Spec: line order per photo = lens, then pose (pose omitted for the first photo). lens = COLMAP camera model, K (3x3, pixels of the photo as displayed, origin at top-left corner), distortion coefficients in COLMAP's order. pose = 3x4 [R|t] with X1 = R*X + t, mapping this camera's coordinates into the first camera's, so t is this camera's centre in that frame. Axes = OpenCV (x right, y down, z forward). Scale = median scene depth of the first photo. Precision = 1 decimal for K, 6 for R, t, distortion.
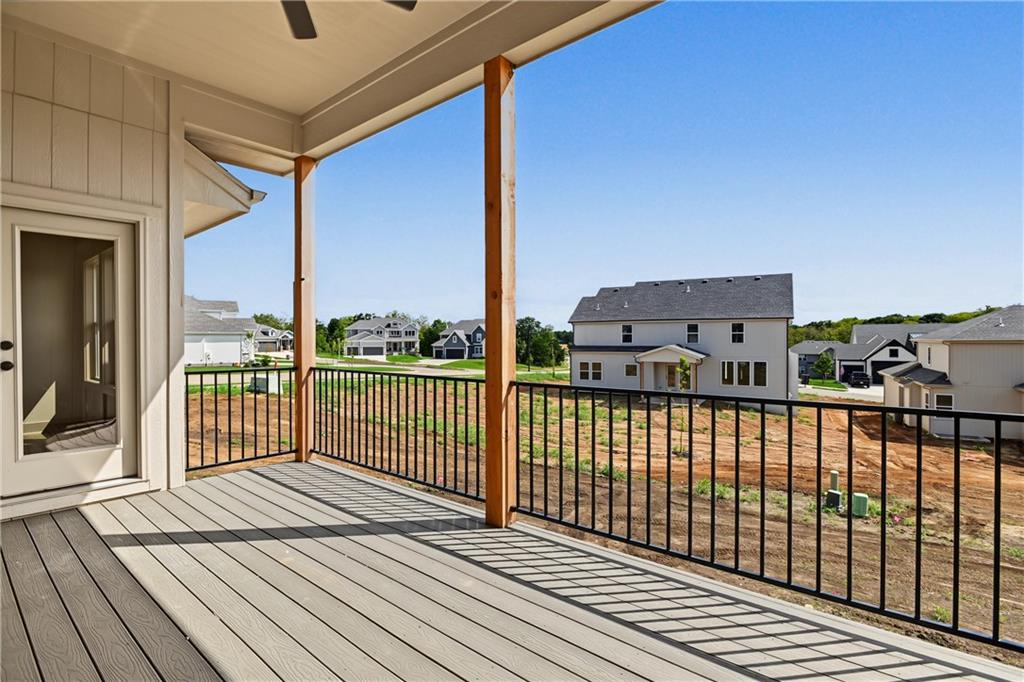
lens RADIAL K [[489.9, 0, 517.5], [0, 489.9, 345.9], [0, 0, 1]] dist [-0.011515, -0.001551]
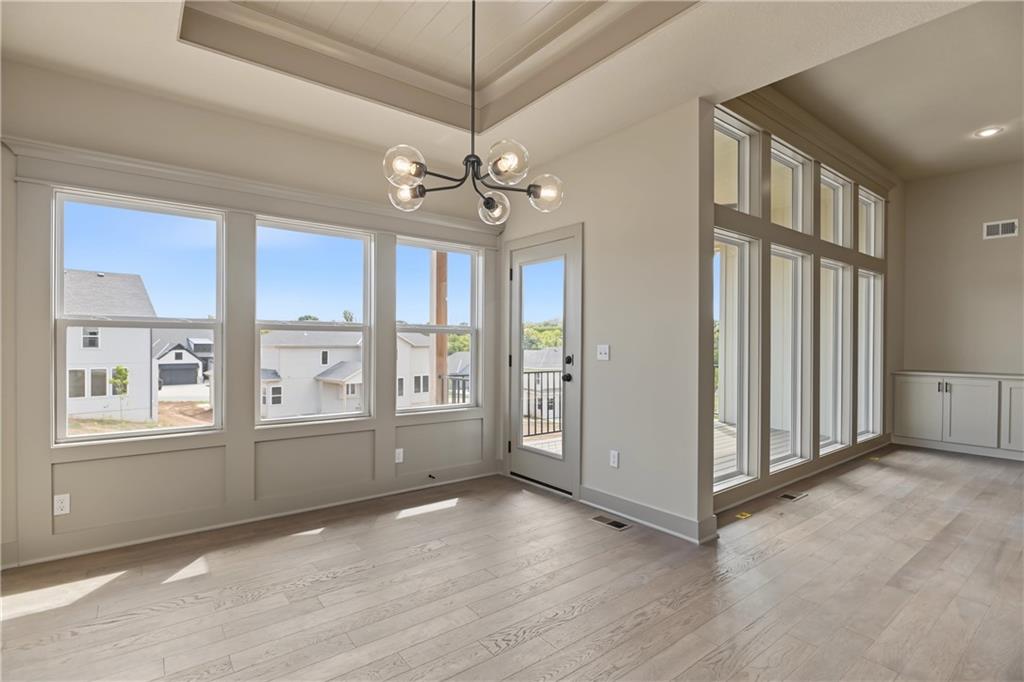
lens RADIAL K [[489.9, 0, 506.1], [0, 489.9, 345.6], [0, 0, 1]] dist [-0.011515, -0.001551]
pose [[0.230949, -0.001455, 0.972965, -0.211357], [0.008673, 0.999962, -0.000564, -0.002631], [-0.972927, 0.008569, 0.230953, 0.093536]]
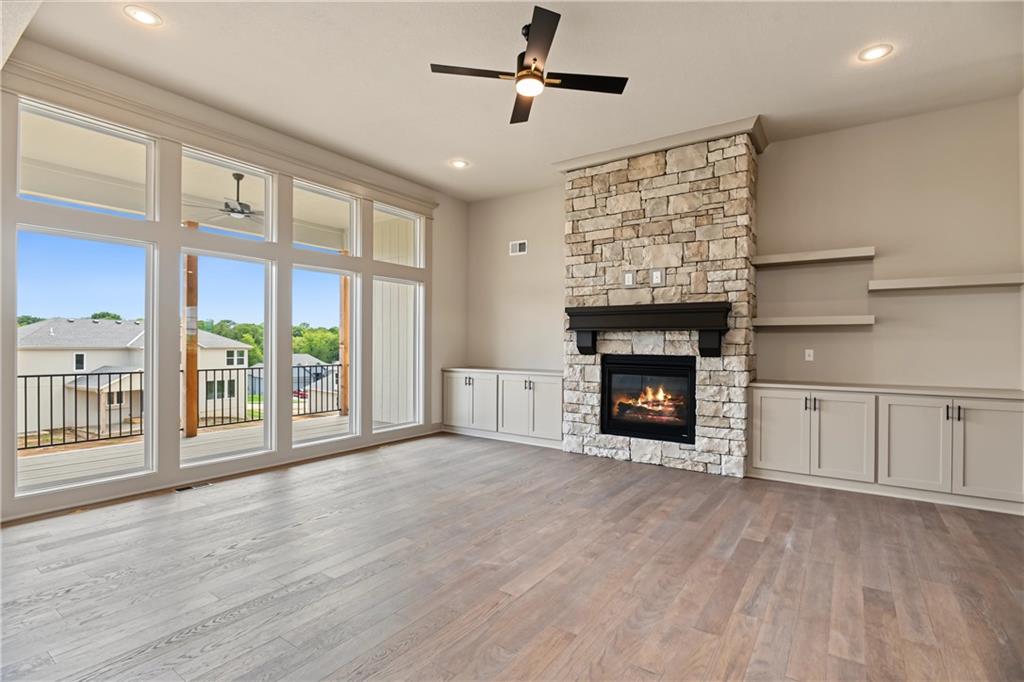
lens RADIAL K [[489.9, 0, 509.5], [0, 489.9, 342.2], [0, 0, 1]] dist [-0.011515, -0.001551]
pose [[-0.071444, 0.008220, 0.997411, -0.210305], [0.011037, 0.999911, -0.007450, -0.001159], [-0.997384, 0.010476, -0.071529, -0.009532]]
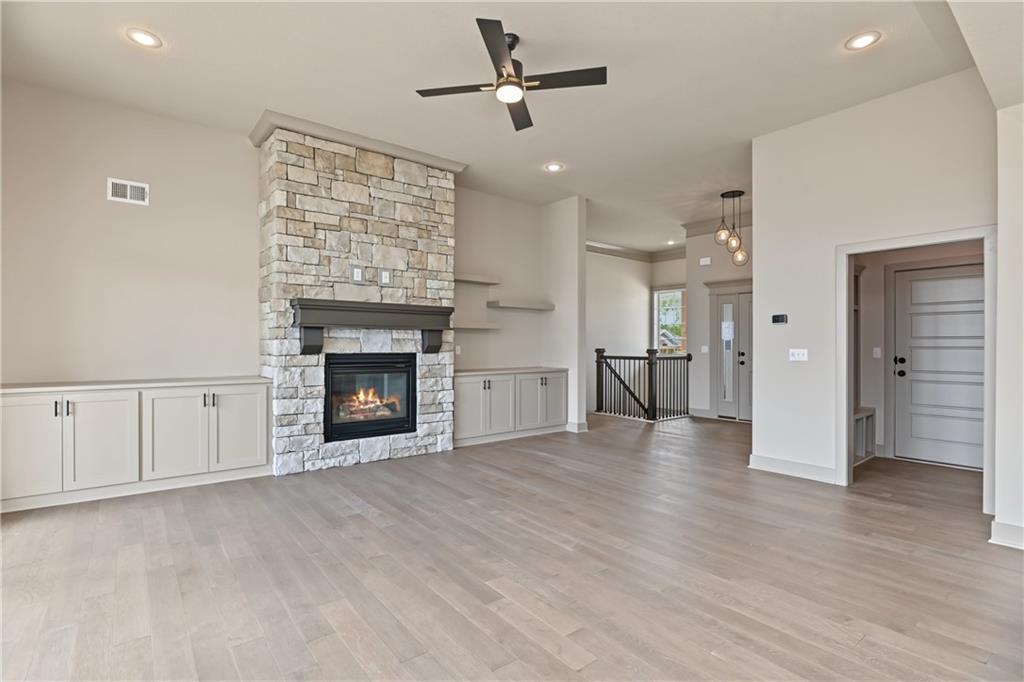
lens RADIAL K [[489.9, 0, 512.7], [0, 489.9, 343.4], [0, 0, 1]] dist [-0.011515, -0.001551]
pose [[-0.977618, 0.000392, 0.210387, -0.140341], [0.003771, 0.999870, 0.015660, -0.002961], [-0.210354, 0.016102, -0.977493, 0.071709]]
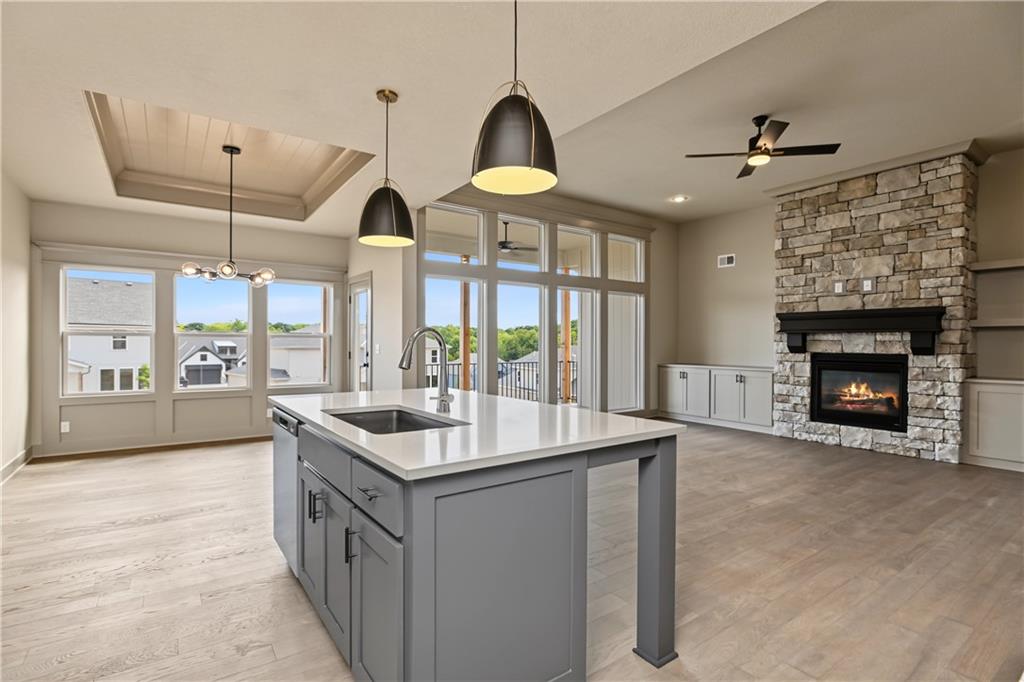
lens RADIAL K [[489.9, 0, 506.8], [0, 489.9, 344.4], [0, 0, 1]] dist [-0.011515, -0.001551]
pose [[0.273552, 0.003997, 0.961849, -0.259162], [0.010517, 0.999919, -0.007146, -0.001131], [-0.961800, 0.012070, 0.273488, 0.008431]]
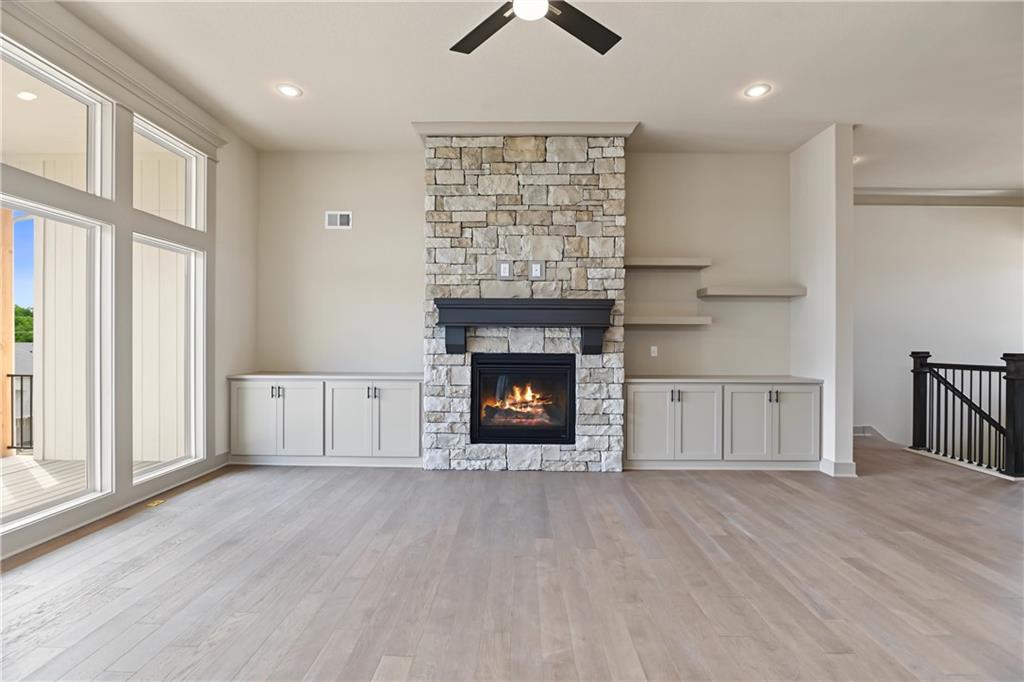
lens RADIAL K [[489.9, 0, 511.7], [0, 489.9, 342.1], [0, 0, 1]] dist [-0.011515, -0.001551]
pose [[-0.620416, 0.002892, 0.784268, -0.172379], [0.011105, 0.999925, 0.005097, -0.001773], [-0.784194, 0.011872, -0.620402, 0.025135]]
